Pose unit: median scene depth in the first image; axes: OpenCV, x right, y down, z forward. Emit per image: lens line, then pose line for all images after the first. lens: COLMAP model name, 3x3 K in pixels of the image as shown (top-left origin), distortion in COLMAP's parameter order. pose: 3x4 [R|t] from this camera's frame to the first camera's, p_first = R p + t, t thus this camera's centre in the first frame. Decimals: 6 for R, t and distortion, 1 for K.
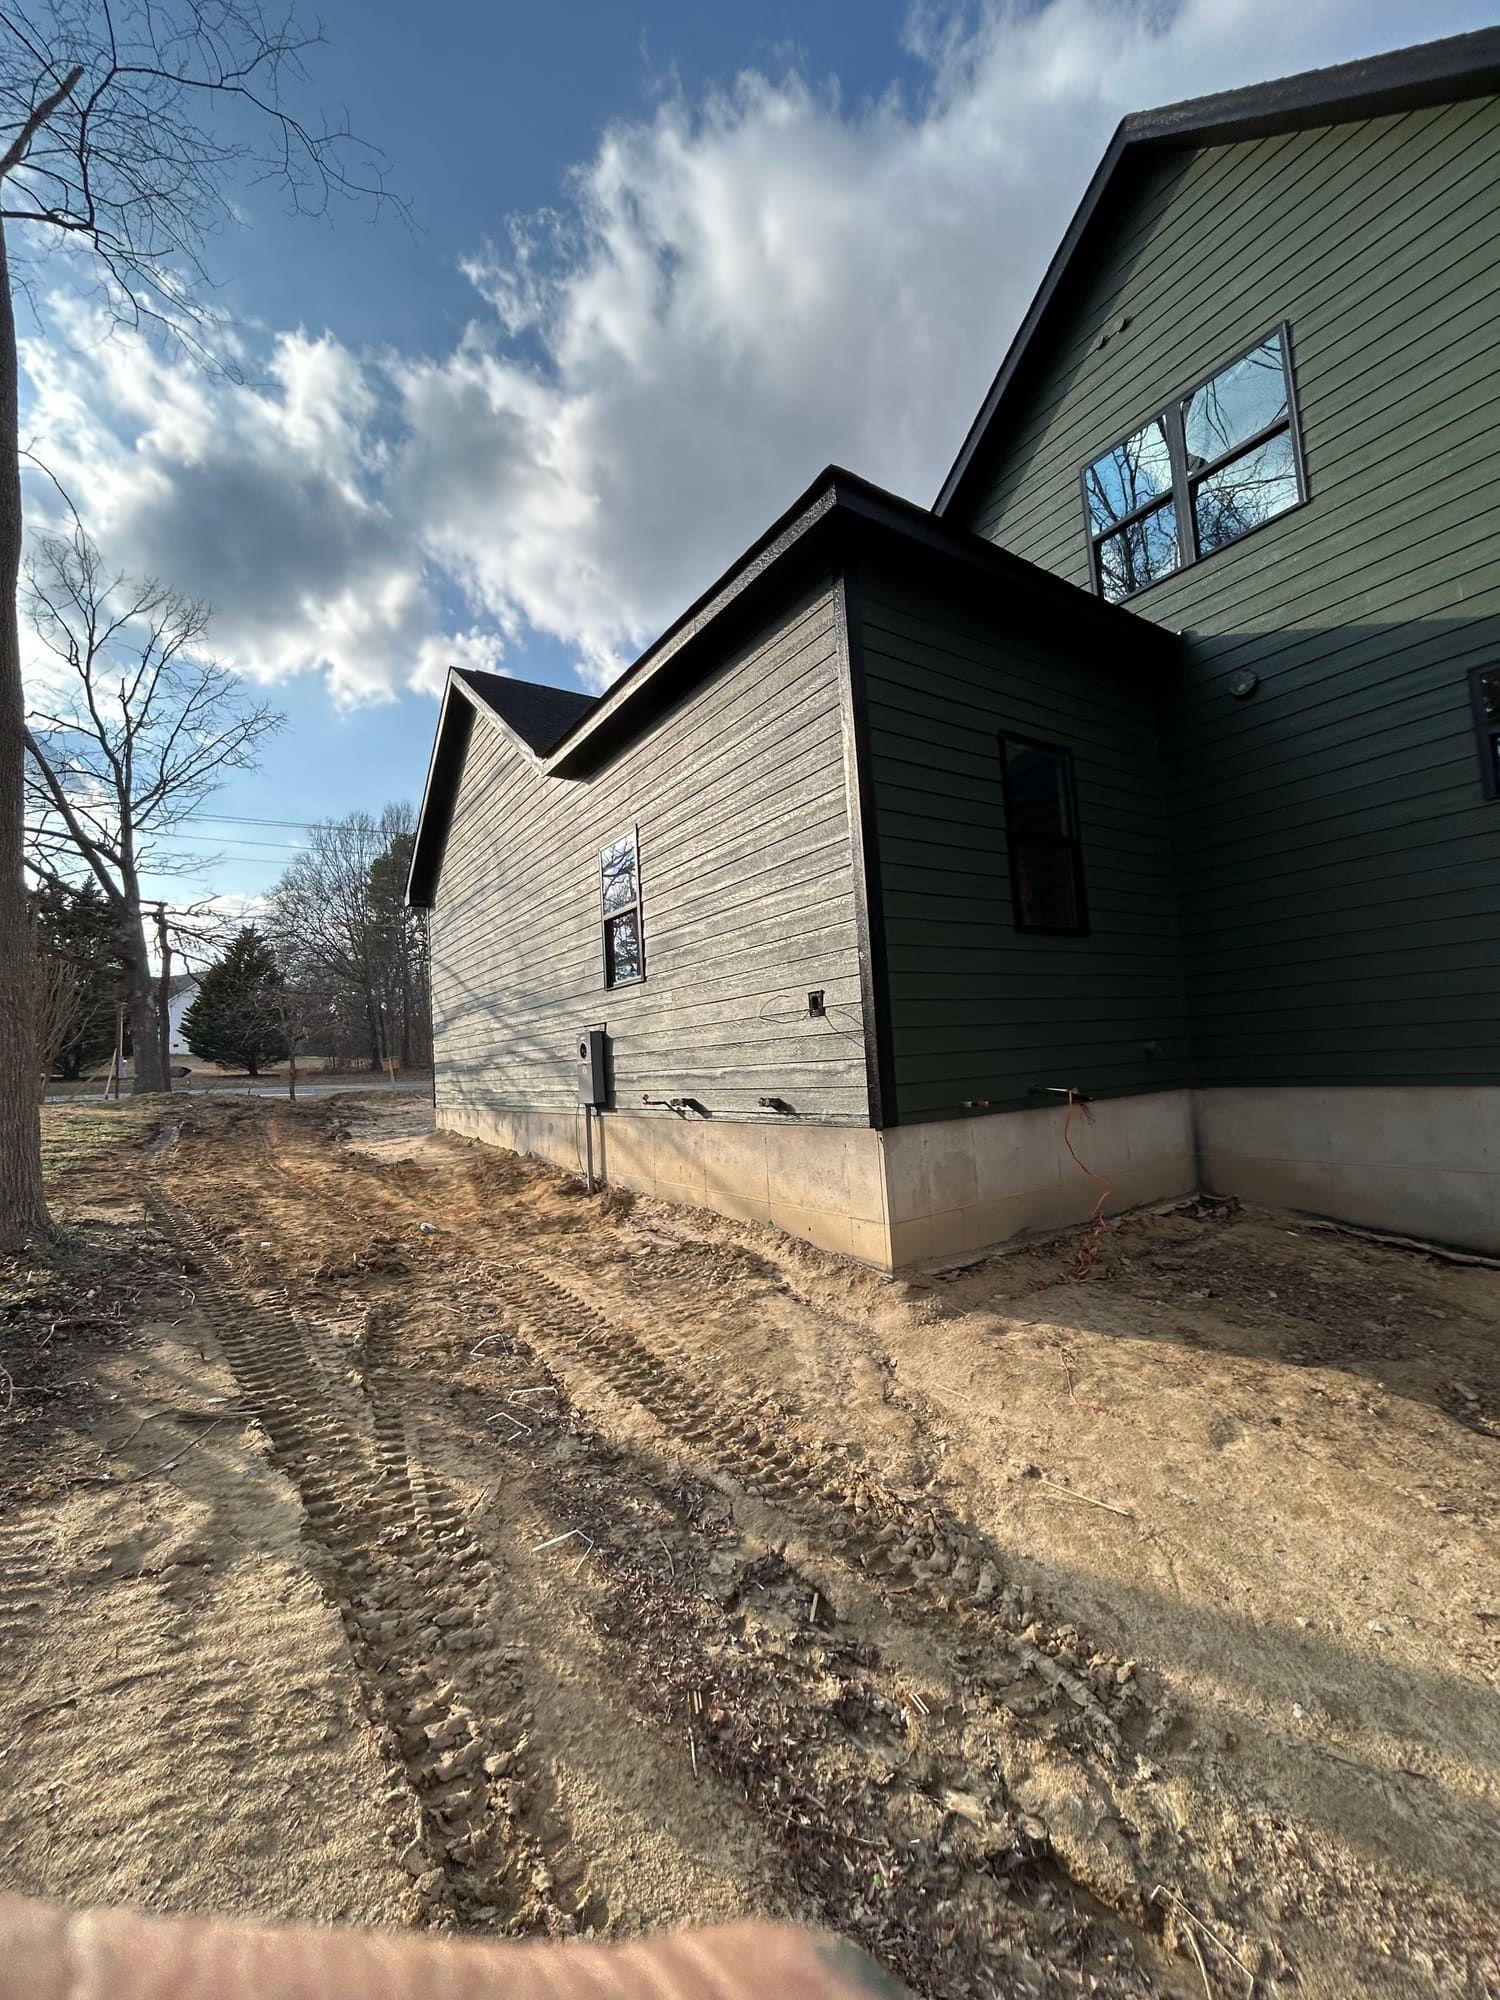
lens RADIAL K [[800.1, 0, 750.0], [0, 800.1, 1000.0], [0, 0, 1]] dist [-0.003889, 0.000113]
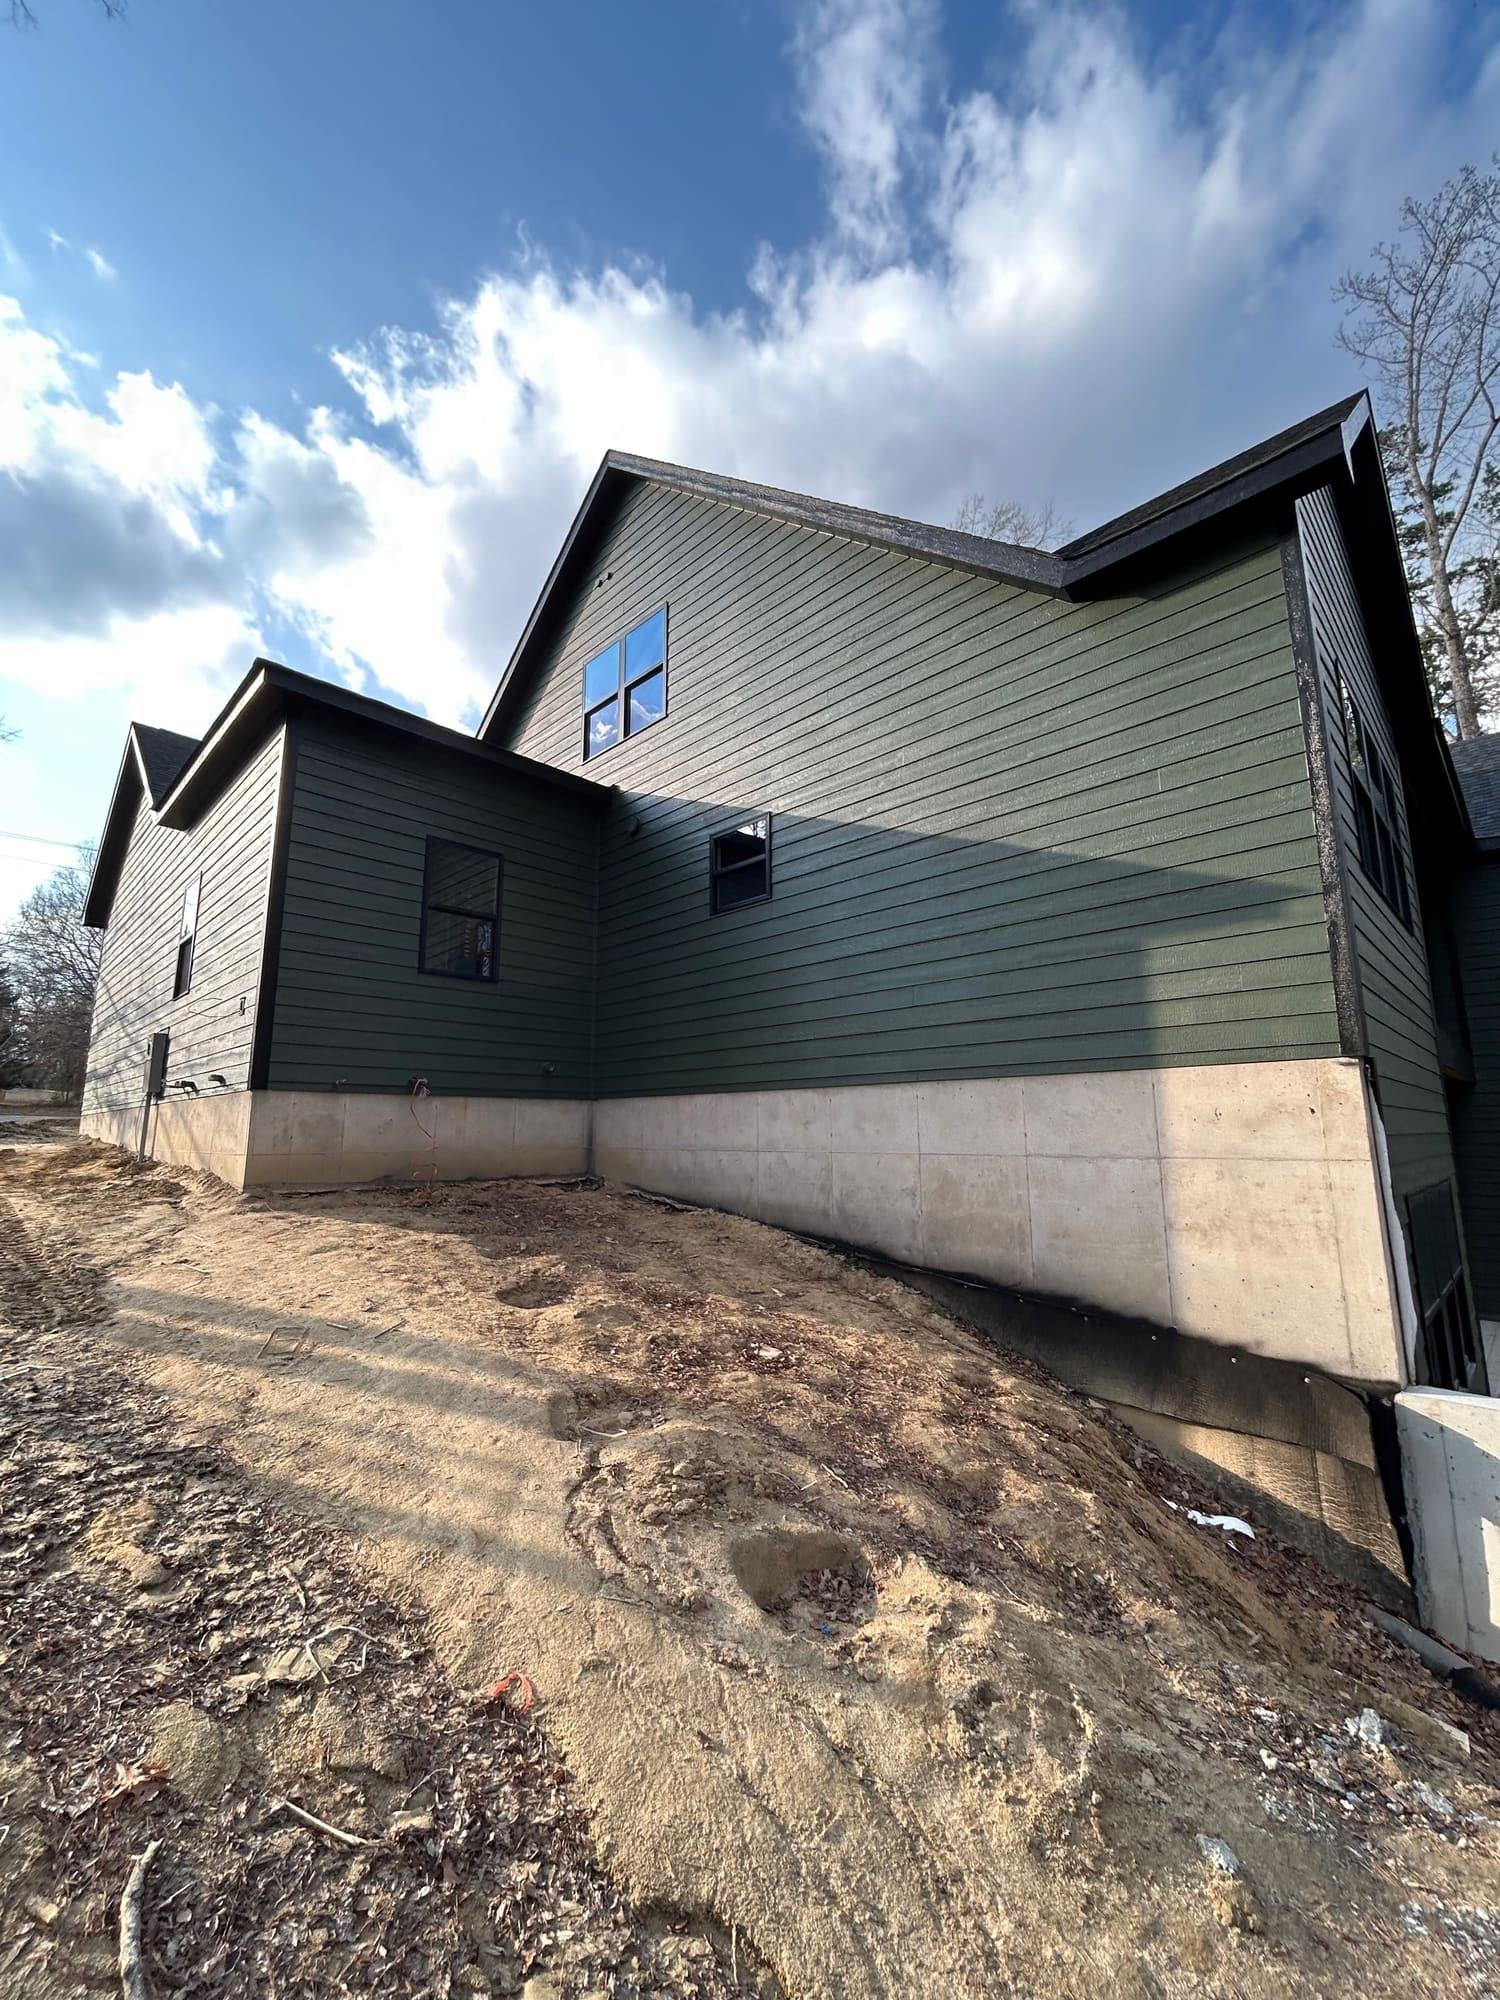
lens RADIAL K [[810.6, 0, 793.3], [0, 810.6, 992.2], [0, 0, 1]] dist [-0.028303, 0.000068]
pose [[0.975474, 0.088804, 0.201404, 0.217929], [-0.066250, 0.991026, -0.116095, 0.023950], [-0.209906, 0.099905, 0.972604, -0.167807]]
